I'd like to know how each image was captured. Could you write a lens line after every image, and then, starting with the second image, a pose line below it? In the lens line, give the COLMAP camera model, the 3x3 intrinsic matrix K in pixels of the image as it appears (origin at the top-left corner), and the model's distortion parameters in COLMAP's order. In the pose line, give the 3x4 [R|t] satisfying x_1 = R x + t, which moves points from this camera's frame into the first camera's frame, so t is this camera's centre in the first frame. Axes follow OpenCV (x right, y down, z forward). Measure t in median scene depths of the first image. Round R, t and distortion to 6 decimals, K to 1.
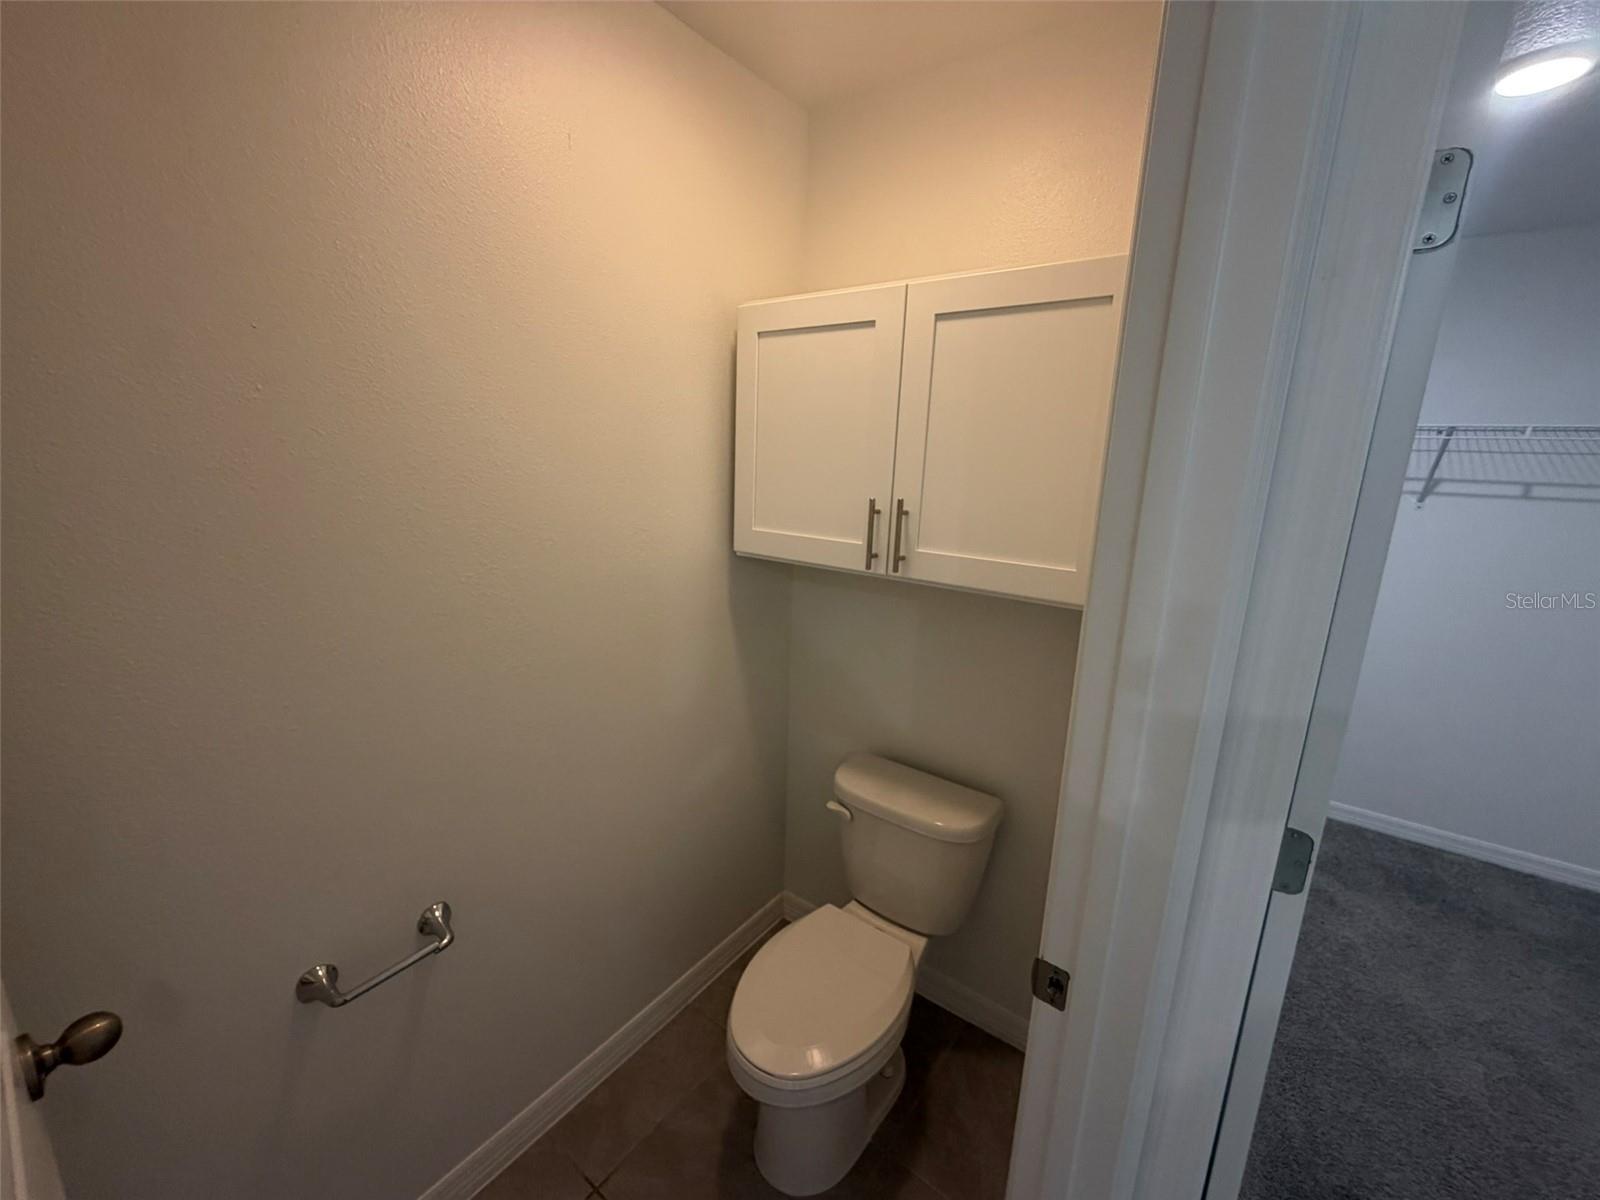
lens RADIAL K [[641.3, 0, 787.4], [0, 641.3, 598.1], [0, 0, 1]] dist [-0.000527, -0.000048]
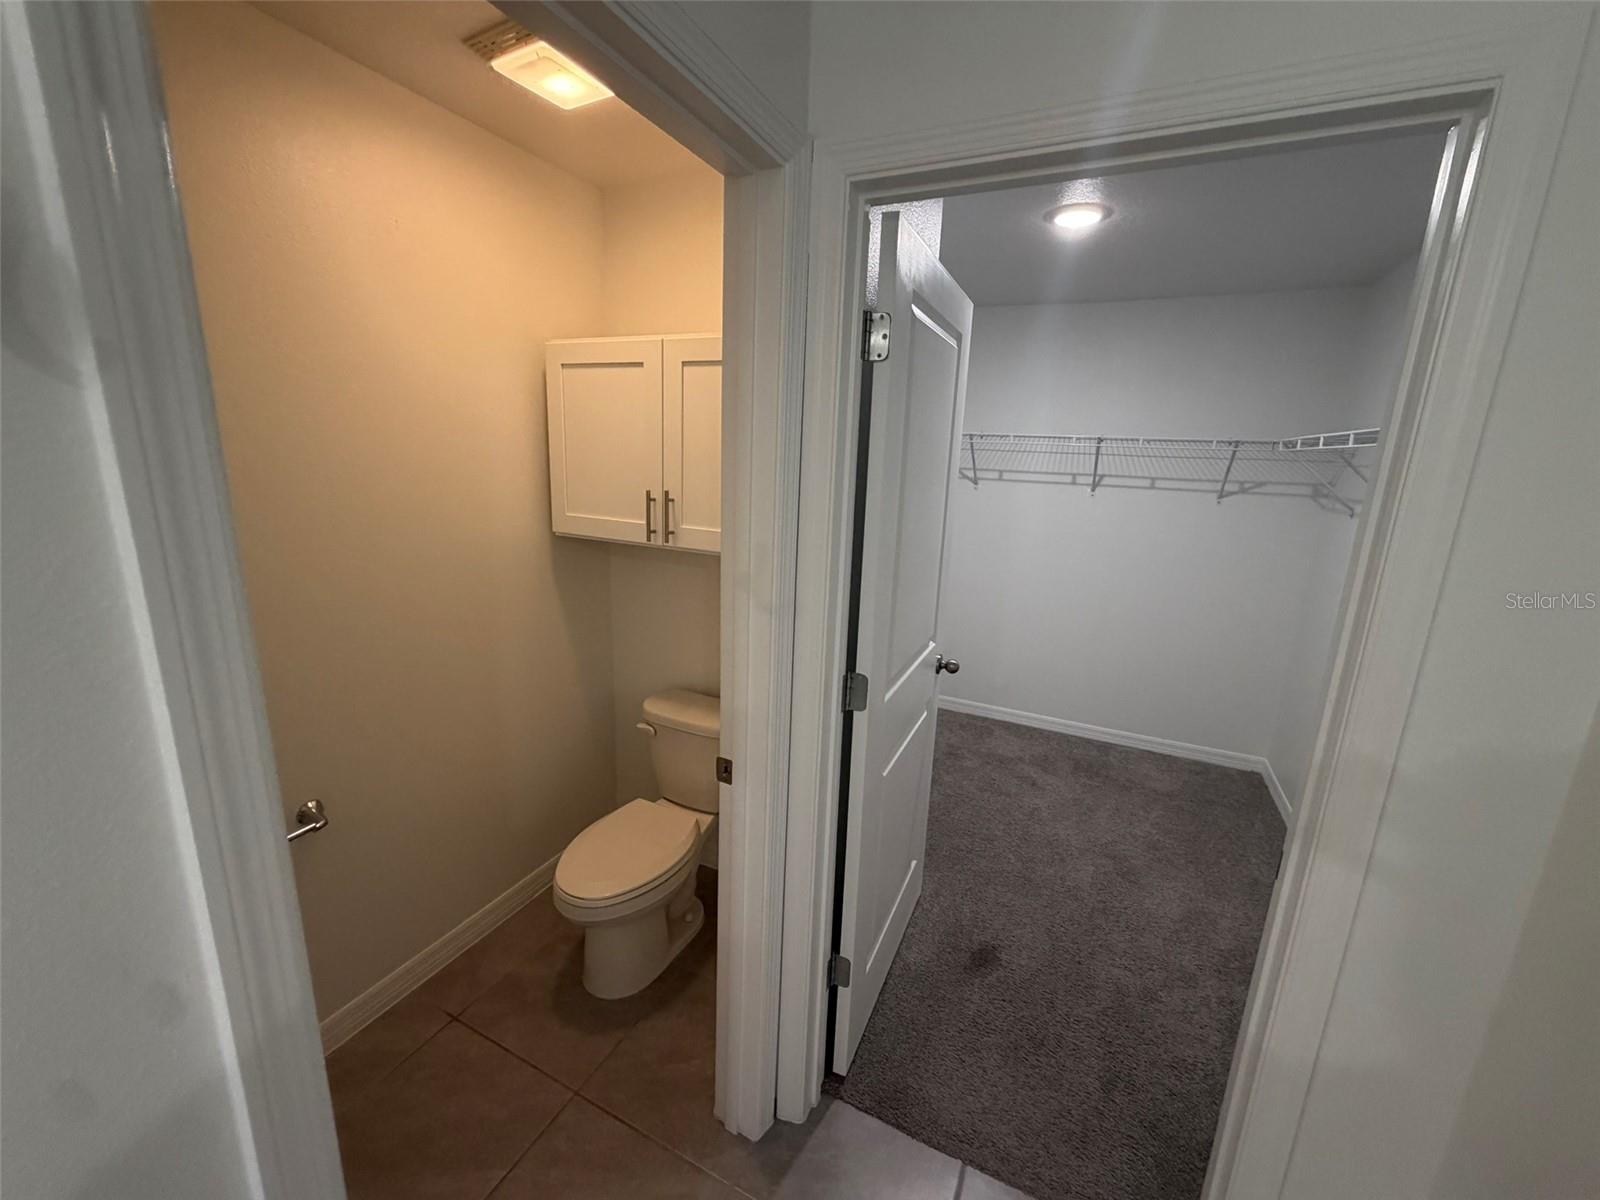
lens RADIAL K [[641.3, 0, 793.1], [0, 641.3, 600.5], [0, 0, 1]] dist [-0.000527, -0.000048]
pose [[0.979389, -0.037508, 0.198470, 0.126708], [0.034419, 0.999227, 0.018993, 0.055825], [-0.199029, -0.011770, 0.979923, -0.348126]]
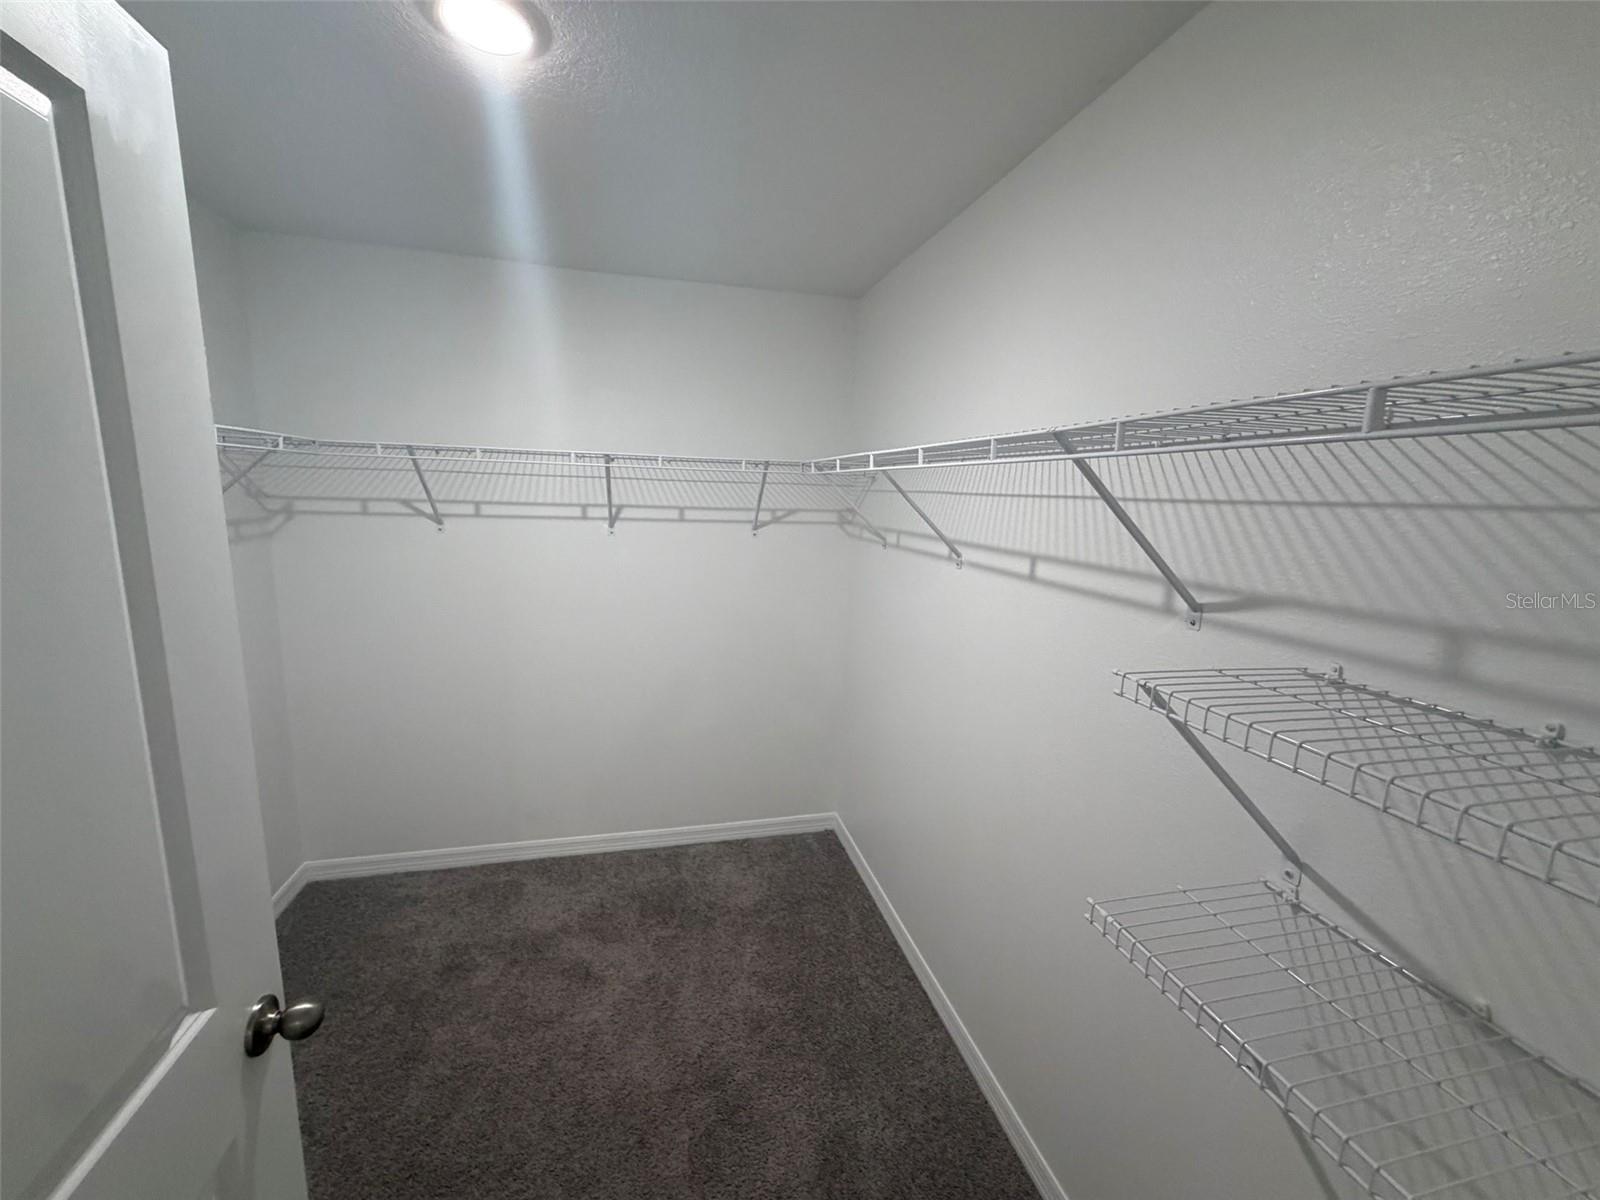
lens RADIAL K [[641.3, 0, 797.3], [0, 641.3, 600.2], [0, 0, 1]] dist [-0.000527, -0.000048]
pose [[0.628129, -0.134181, 0.766452, 0.606504], [0.156333, 0.986696, 0.044620, -0.057472], [-0.762243, 0.091795, 0.640749, 0.219033]]
